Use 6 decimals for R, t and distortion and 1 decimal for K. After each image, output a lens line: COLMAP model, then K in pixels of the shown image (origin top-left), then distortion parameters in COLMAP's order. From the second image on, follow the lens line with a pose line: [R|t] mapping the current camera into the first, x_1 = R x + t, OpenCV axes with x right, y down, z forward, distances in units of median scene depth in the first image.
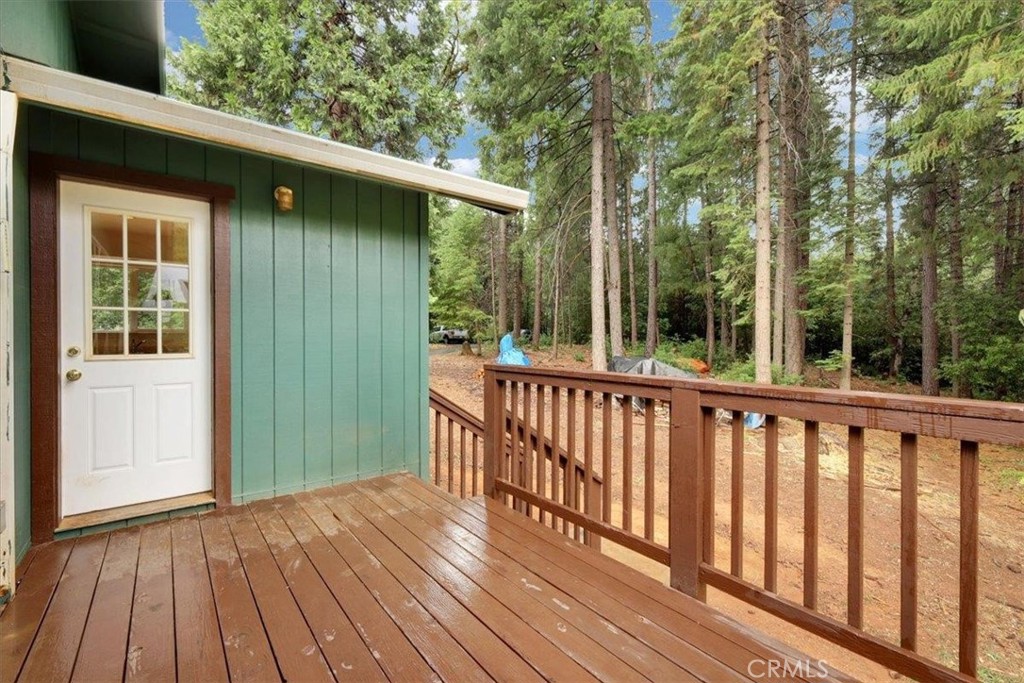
lens RADIAL K [[443.6, 0, 512.0], [0, 443.6, 341.5], [0, 0, 1]] dist [0.003258, 0.000004]
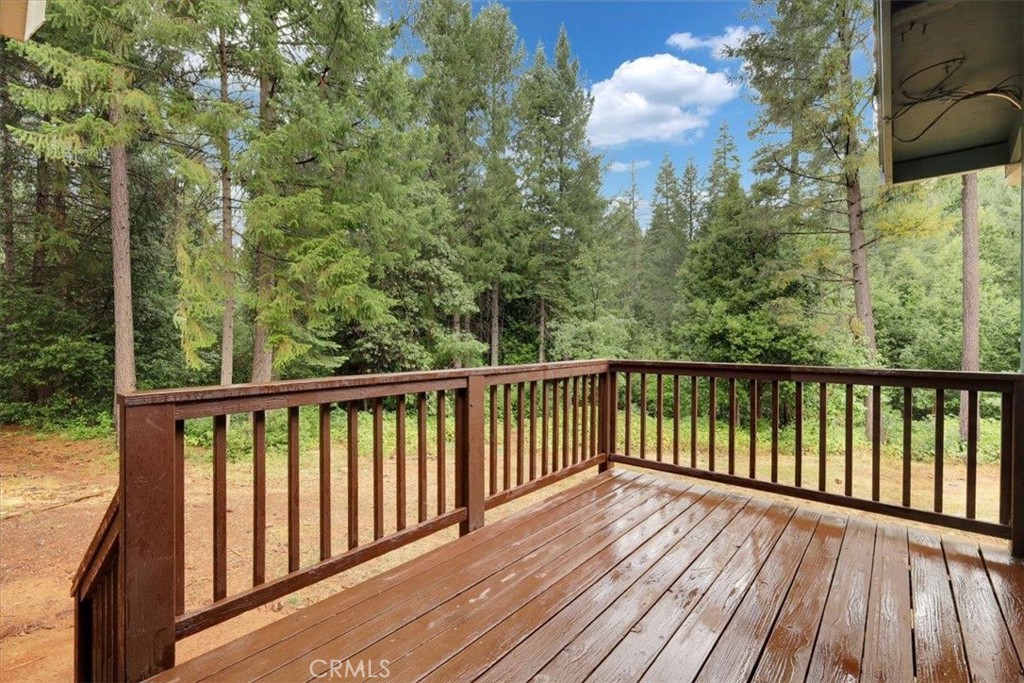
lens RADIAL K [[443.6, 0, 512.0], [0, 443.6, 341.5], [0, 0, 1]] dist [0.003258, 0.000004]
pose [[-0.191420, -0.008685, 0.981470, -0.849987], [0.007113, 0.999922, 0.010235, -0.008392], [-0.981483, 0.008940, -0.191343, 1.043439]]
